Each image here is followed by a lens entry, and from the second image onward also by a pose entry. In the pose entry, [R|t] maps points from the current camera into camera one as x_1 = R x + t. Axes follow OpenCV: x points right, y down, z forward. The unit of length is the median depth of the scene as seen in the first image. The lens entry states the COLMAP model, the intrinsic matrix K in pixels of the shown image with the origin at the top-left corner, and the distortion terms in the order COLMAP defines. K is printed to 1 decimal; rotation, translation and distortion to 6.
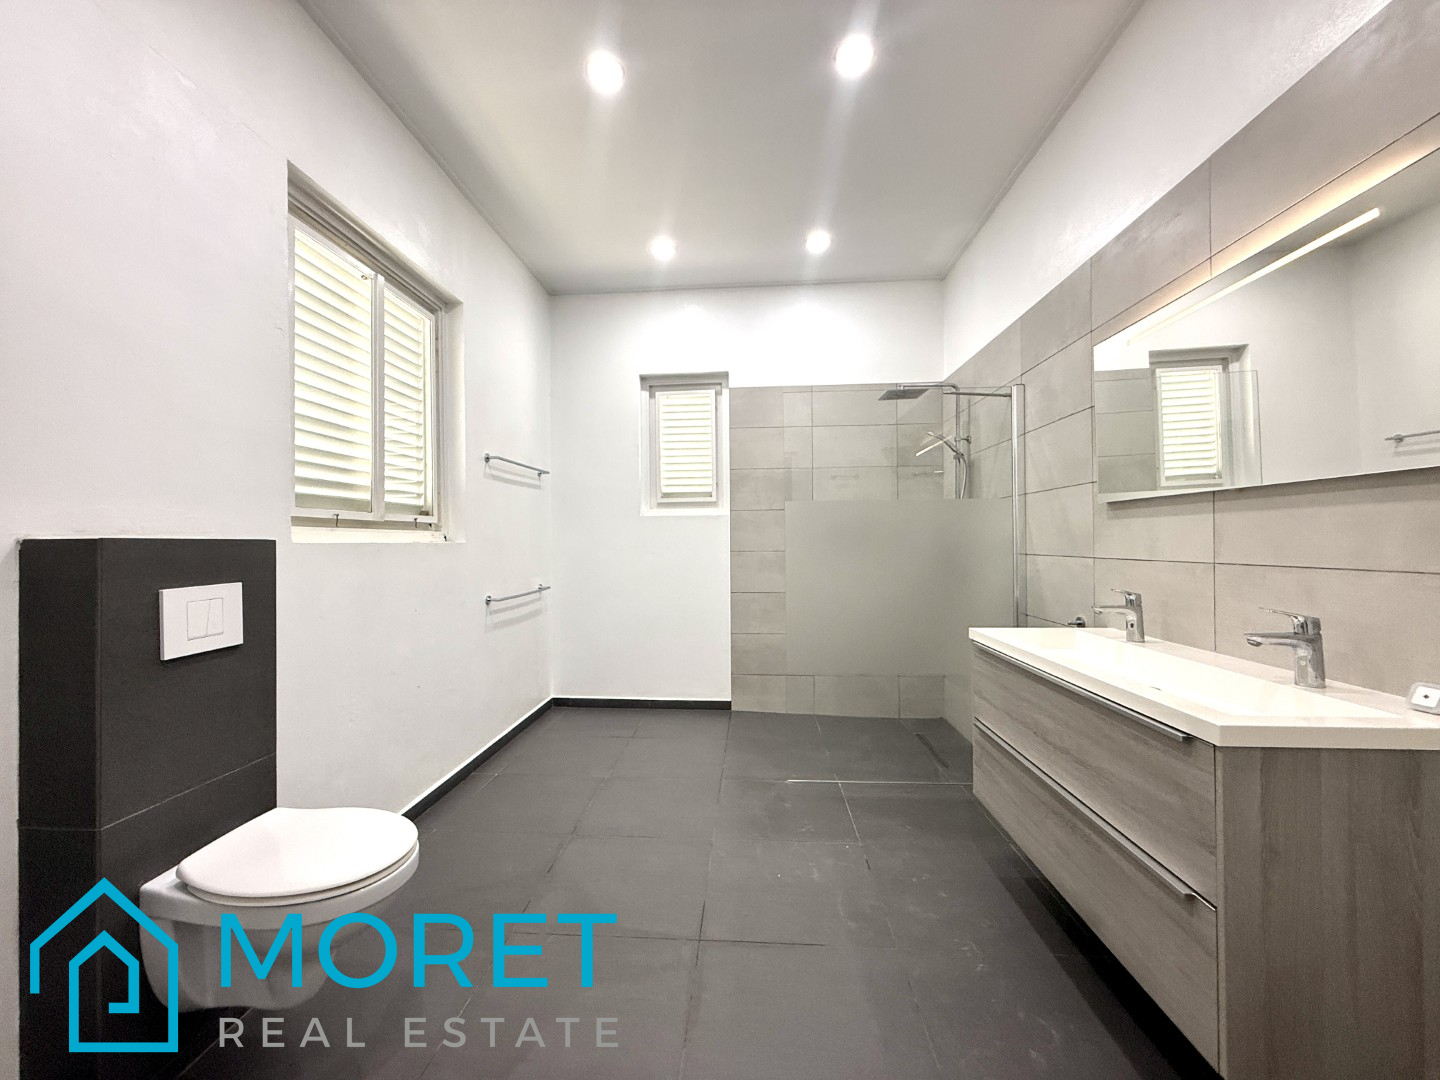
lens RADIAL K [[572.8, 0, 711.4], [0, 572.8, 537.1], [0, 0, 1]] dist [-0.001258, 0.000179]
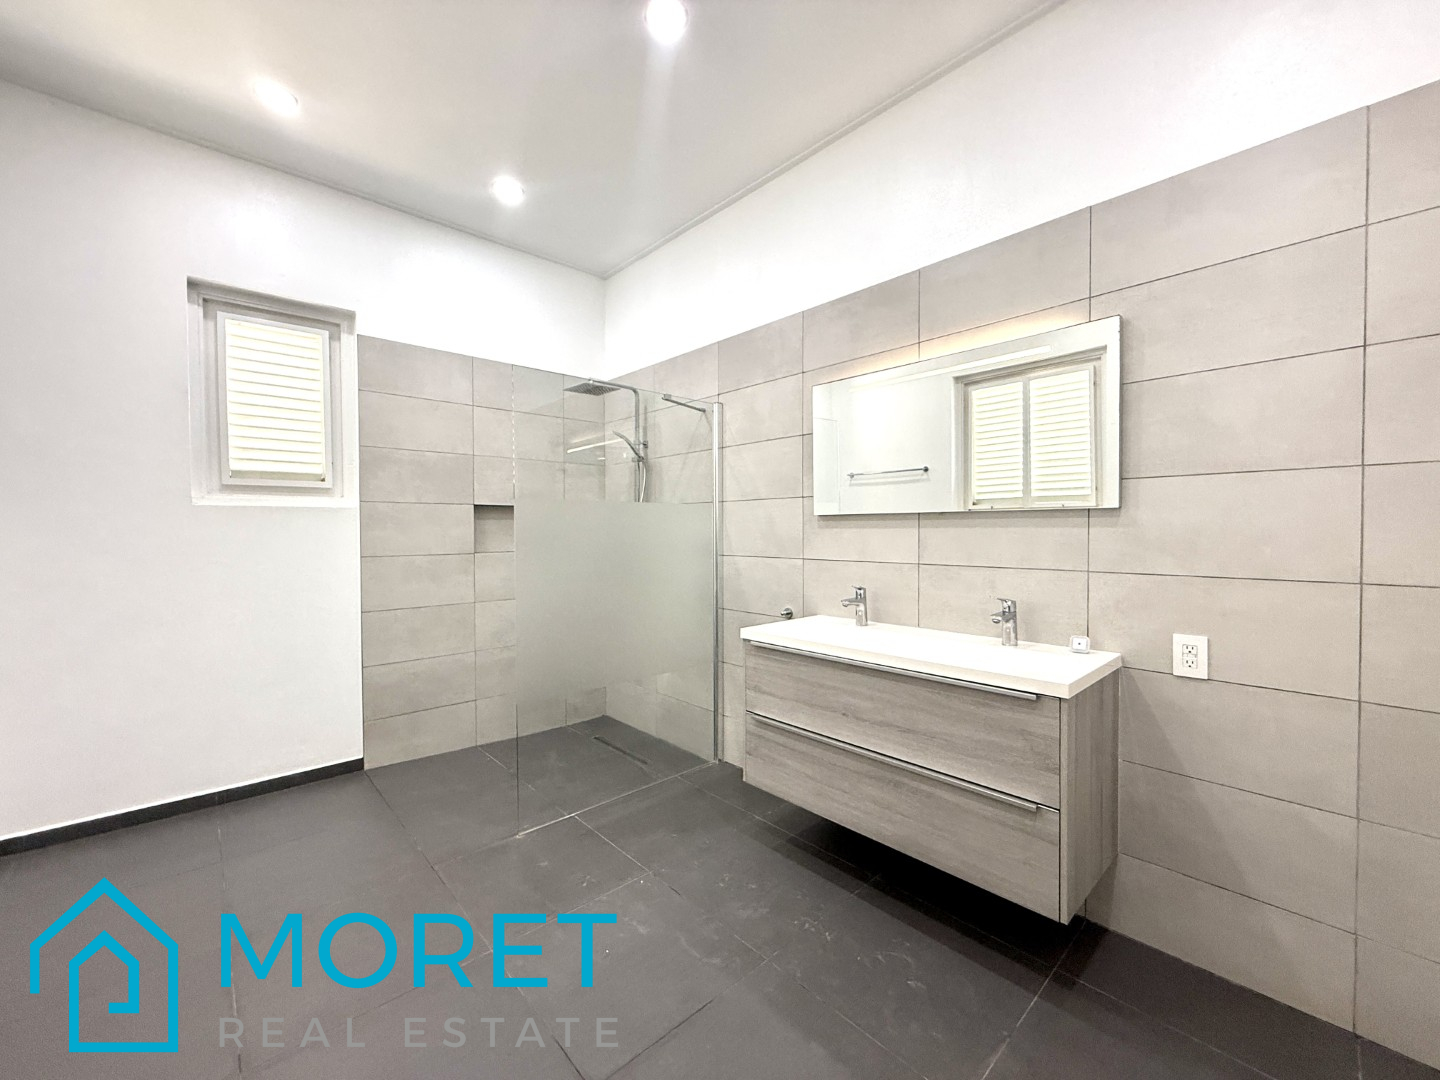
lens RADIAL K [[572.8, 0, 717.2], [0, 572.8, 540.1], [0, 0, 1]] dist [-0.001258, 0.000179]
pose [[0.689747, -0.006637, 0.724020, -0.208125], [-0.007808, 0.999832, 0.016605, -0.014298], [-0.724008, -0.017107, 0.689579, 0.175419]]
